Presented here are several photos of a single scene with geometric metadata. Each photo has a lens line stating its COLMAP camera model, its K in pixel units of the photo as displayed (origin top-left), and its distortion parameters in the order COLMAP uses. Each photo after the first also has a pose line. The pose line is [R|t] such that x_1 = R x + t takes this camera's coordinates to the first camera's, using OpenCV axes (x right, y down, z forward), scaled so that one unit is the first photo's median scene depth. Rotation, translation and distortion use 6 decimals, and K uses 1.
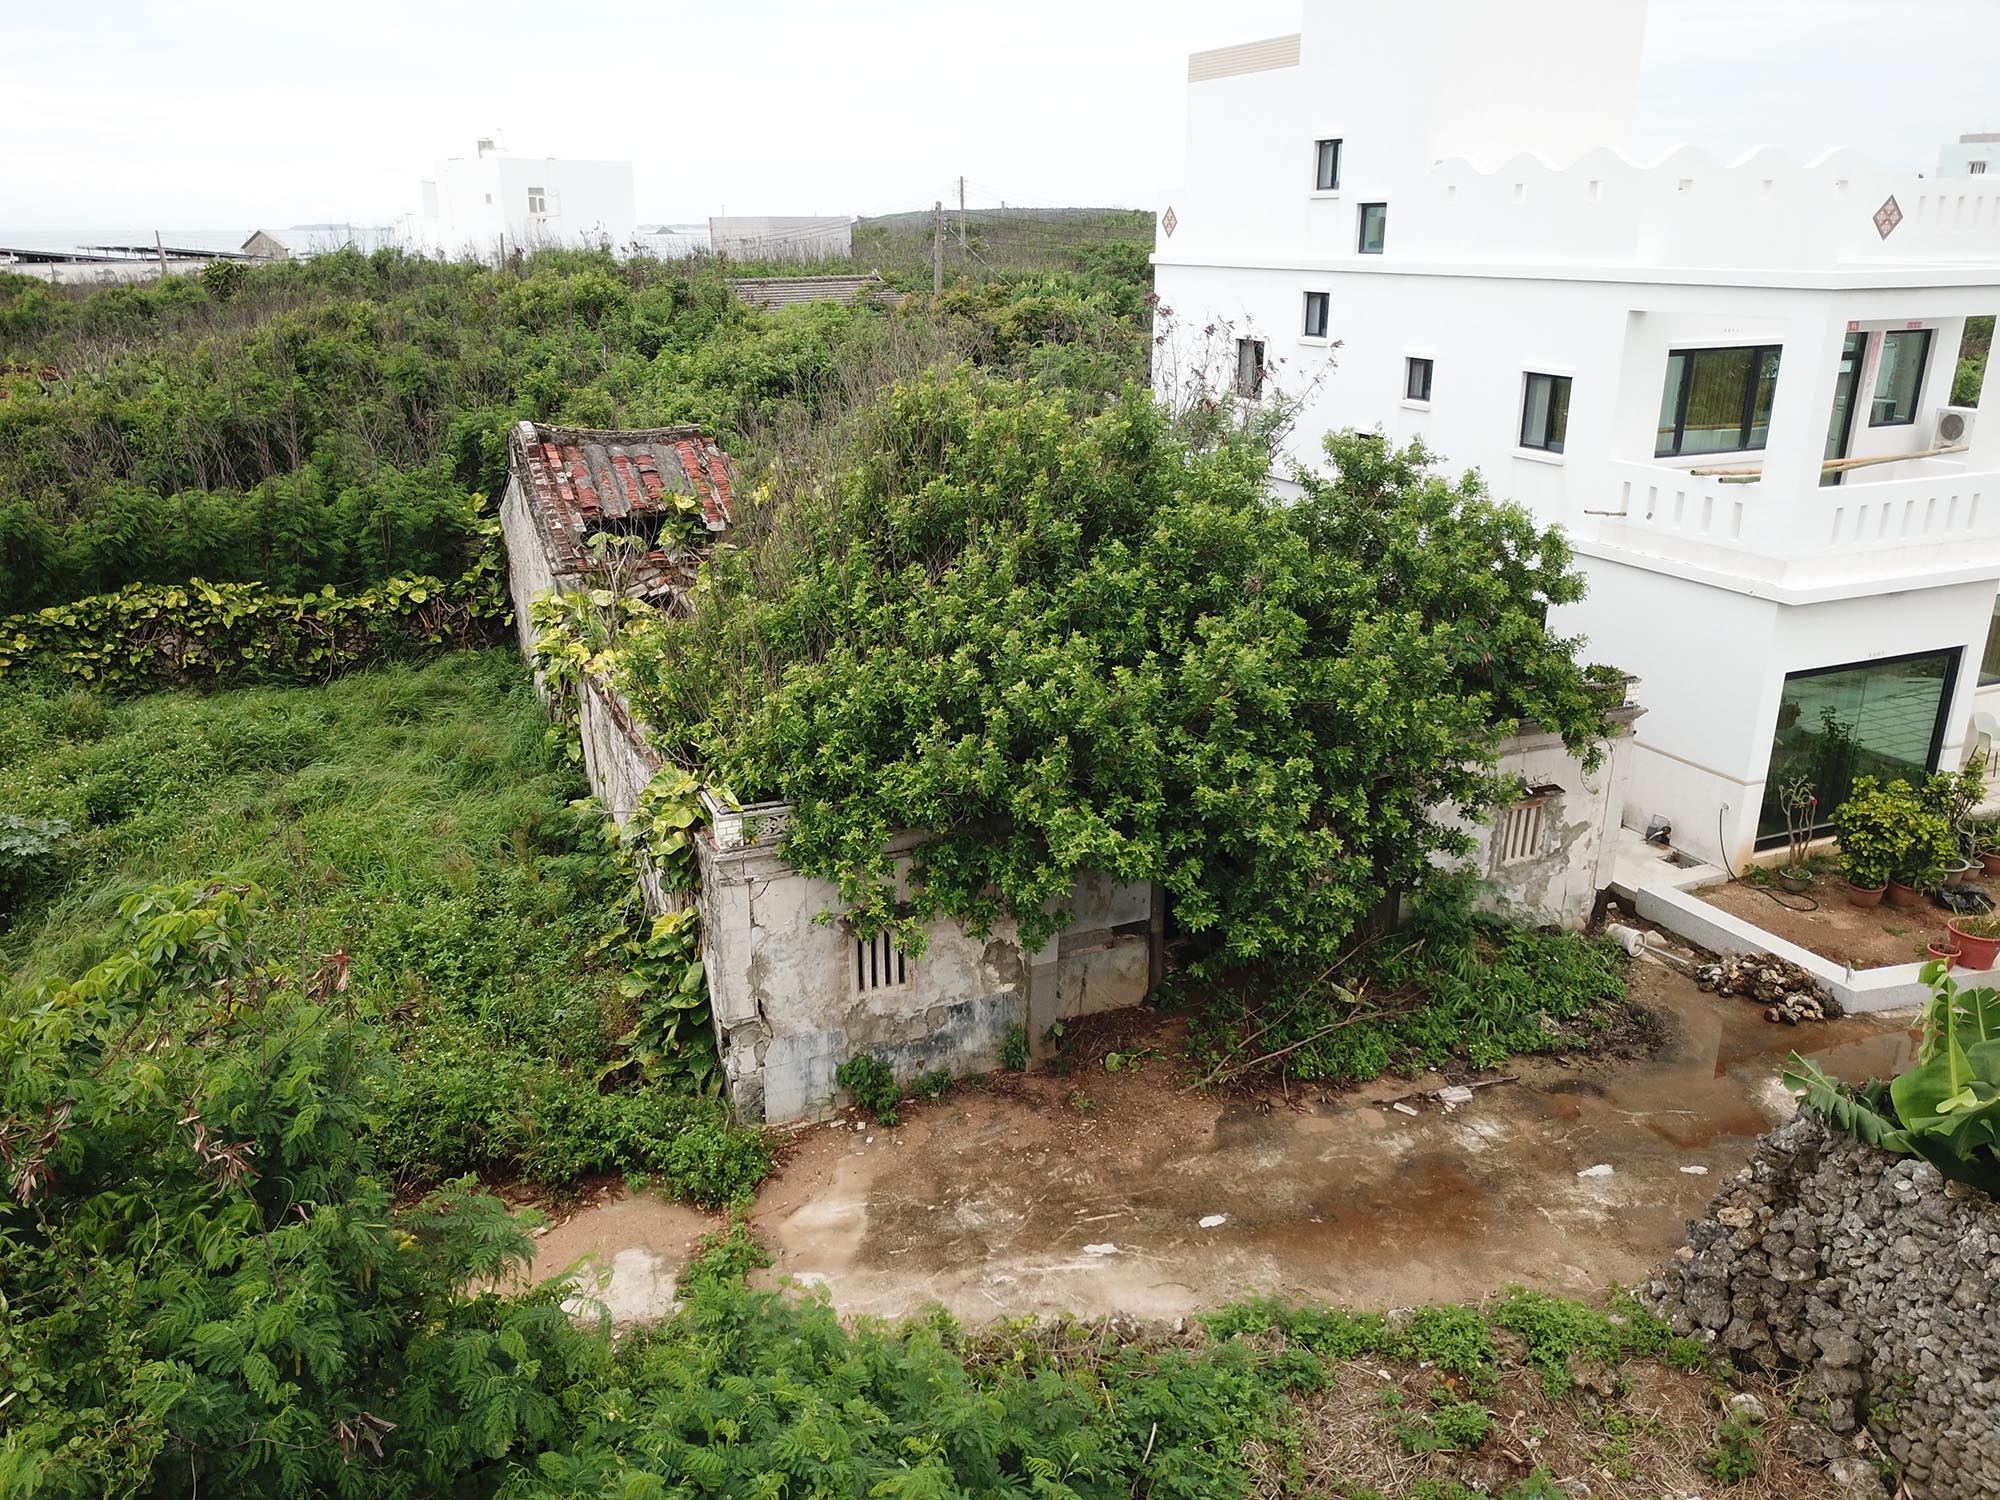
lens RADIAL K [[1545.0, 0, 980.7], [0, 1545.0, 759.8], [0, 0, 1]] dist [-0.000040, 0.009926]
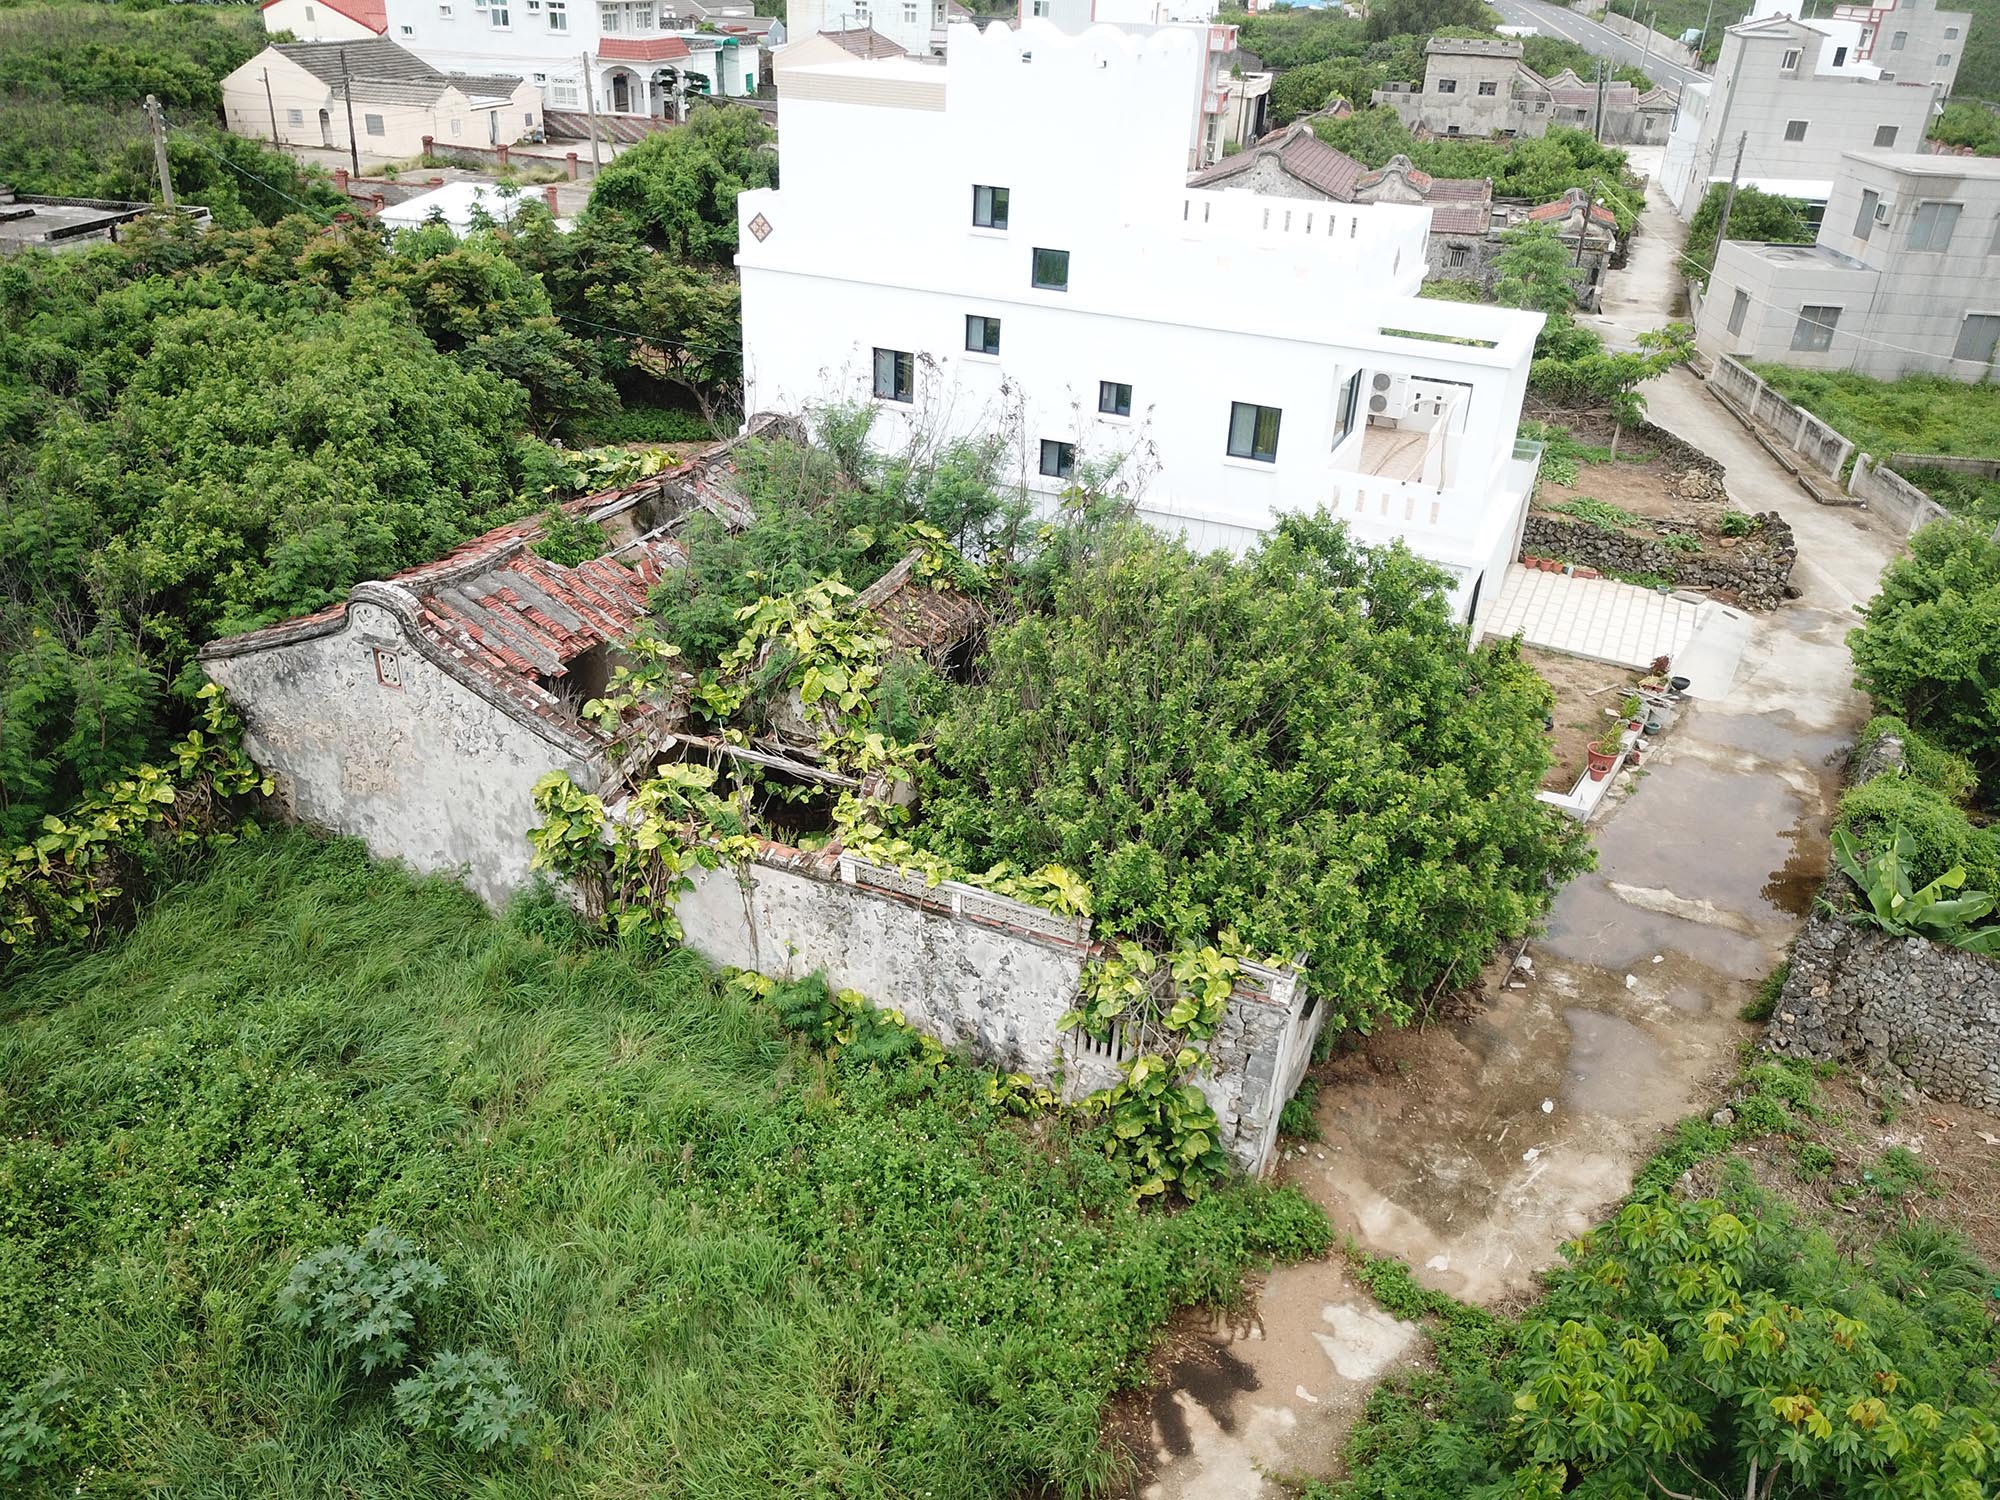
lens RADIAL K [[1545.0, 0, 980.7], [0, 1545.0, 759.8], [0, 0, 1]] dist [-0.000040, 0.009926]
pose [[0.741895, -0.282644, 0.608032, -0.613549], [0.176240, 0.957128, 0.229882, -0.269622], [-0.646940, -0.063389, 0.759902, 0.118268]]
